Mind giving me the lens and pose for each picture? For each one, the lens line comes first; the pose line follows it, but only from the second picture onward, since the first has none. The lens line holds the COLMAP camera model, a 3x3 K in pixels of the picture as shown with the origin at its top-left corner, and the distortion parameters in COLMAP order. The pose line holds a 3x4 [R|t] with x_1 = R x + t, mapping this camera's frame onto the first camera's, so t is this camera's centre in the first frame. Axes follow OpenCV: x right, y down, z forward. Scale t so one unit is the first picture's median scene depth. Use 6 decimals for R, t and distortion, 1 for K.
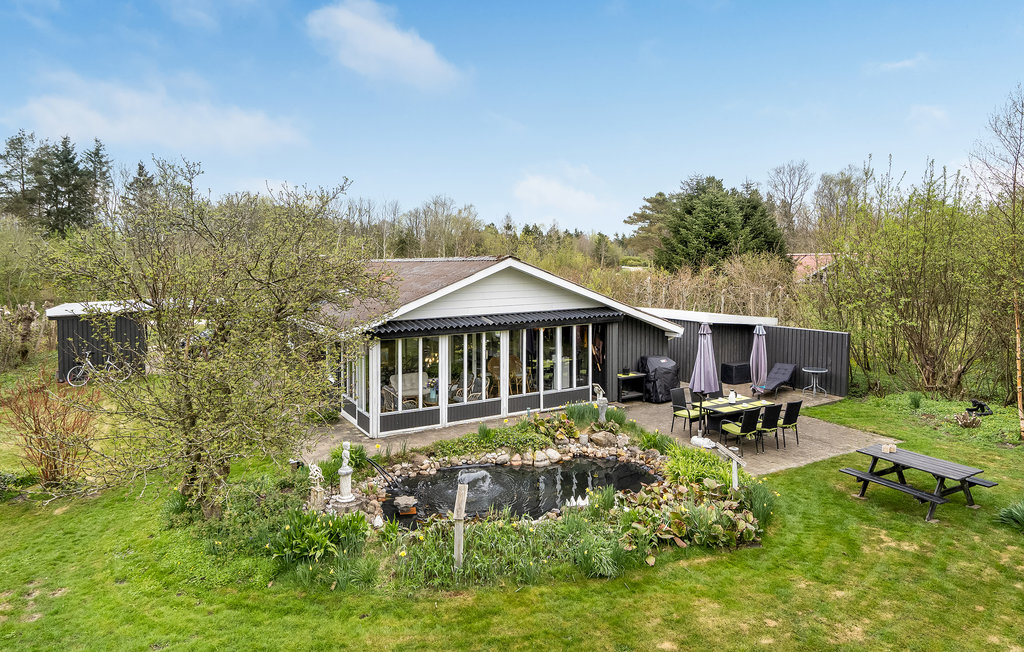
lens RADIAL K [[573.9, 0, 512.0], [0, 573.9, 326.0], [0, 0, 1]] dist [0.001454, -0.001149]
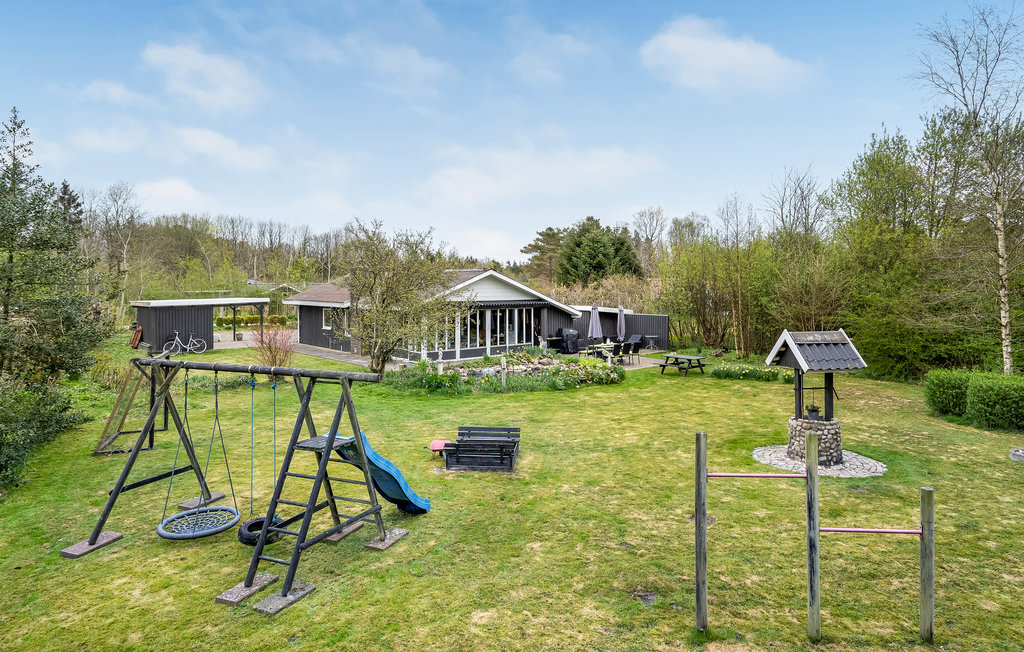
lens RADIAL K [[573.9, 0, 512.0], [0, 573.9, 326.0], [0, 0, 1]] dist [0.001454, -0.001149]
pose [[0.980360, 0.001320, 0.197212, -0.168913], [0.007961, 0.998898, -0.046261, 0.081847], [-0.197055, 0.046922, 0.979269, -0.445374]]
